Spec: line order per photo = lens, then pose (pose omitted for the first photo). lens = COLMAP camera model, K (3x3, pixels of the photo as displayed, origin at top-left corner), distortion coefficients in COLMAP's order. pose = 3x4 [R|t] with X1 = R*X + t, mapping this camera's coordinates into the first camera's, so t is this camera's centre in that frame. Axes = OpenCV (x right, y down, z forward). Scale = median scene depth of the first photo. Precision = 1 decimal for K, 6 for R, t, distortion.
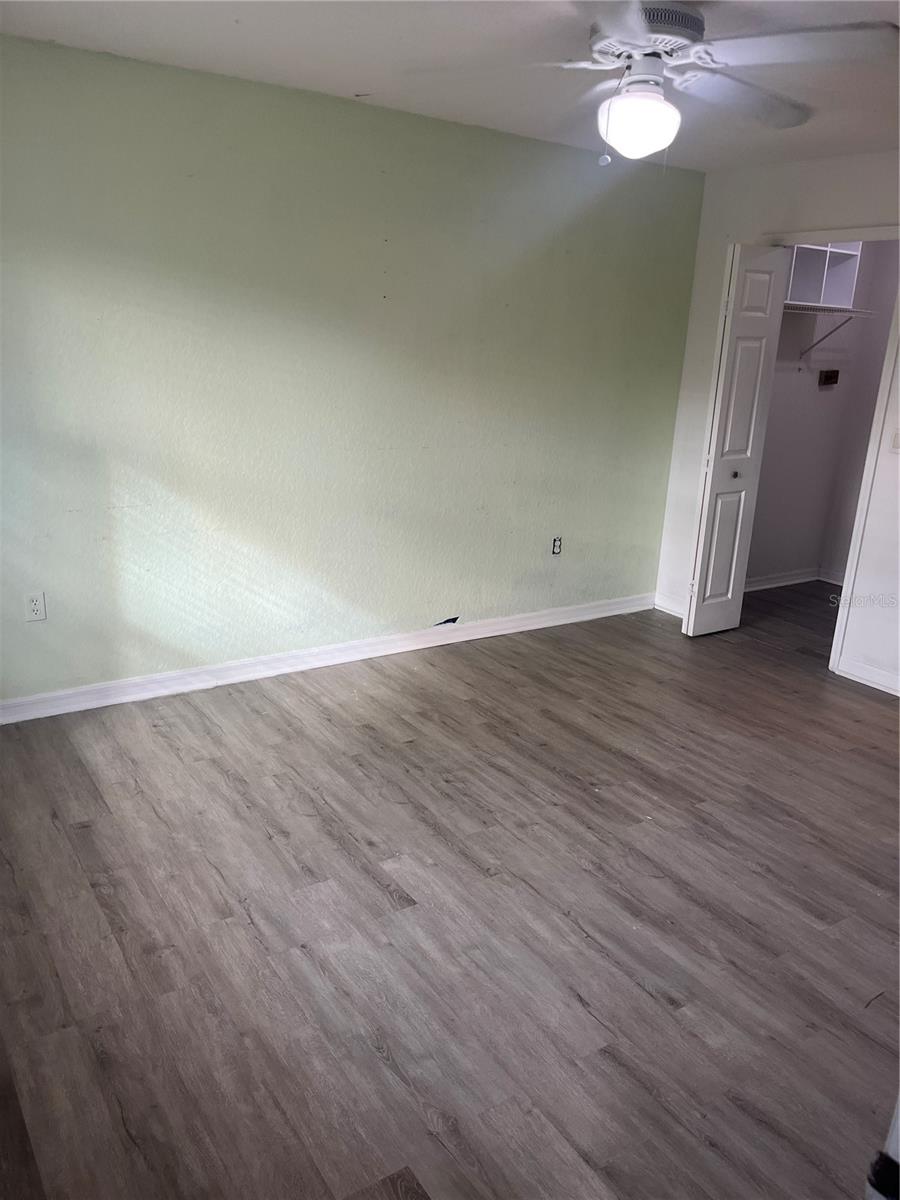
lens RADIAL K [[914.9, 0, 449.4], [0, 914.9, 601.2], [0, 0, 1]] dist [0.069143, -0.104995]
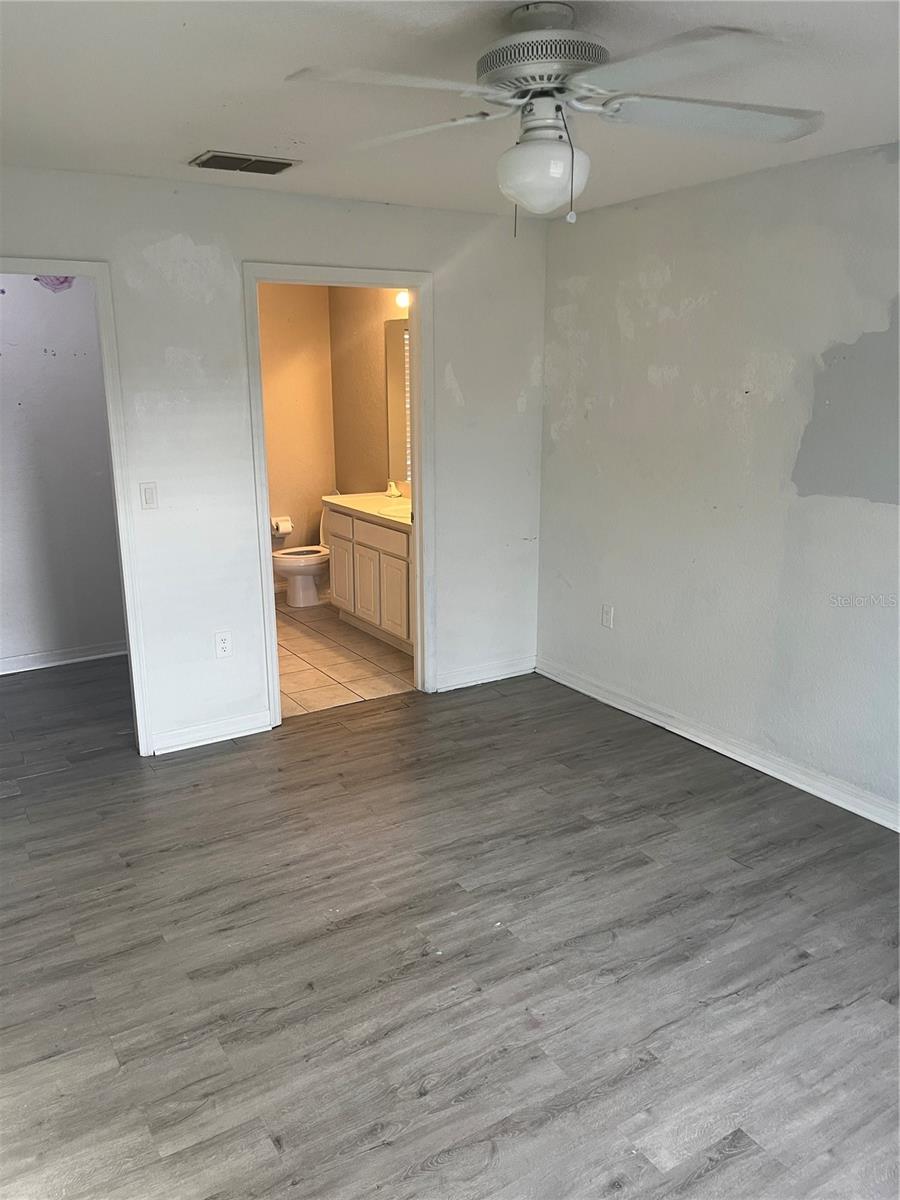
lens RADIAL K [[914.9, 0, 444.4], [0, 914.9, 606.0], [0, 0, 1]] dist [0.069143, -0.104995]
pose [[0.027214, -0.294336, 0.955315, -0.551263], [0.288306, 0.917370, 0.274432, -0.313121], [-0.957152, 0.267954, 0.109824, 0.842498]]
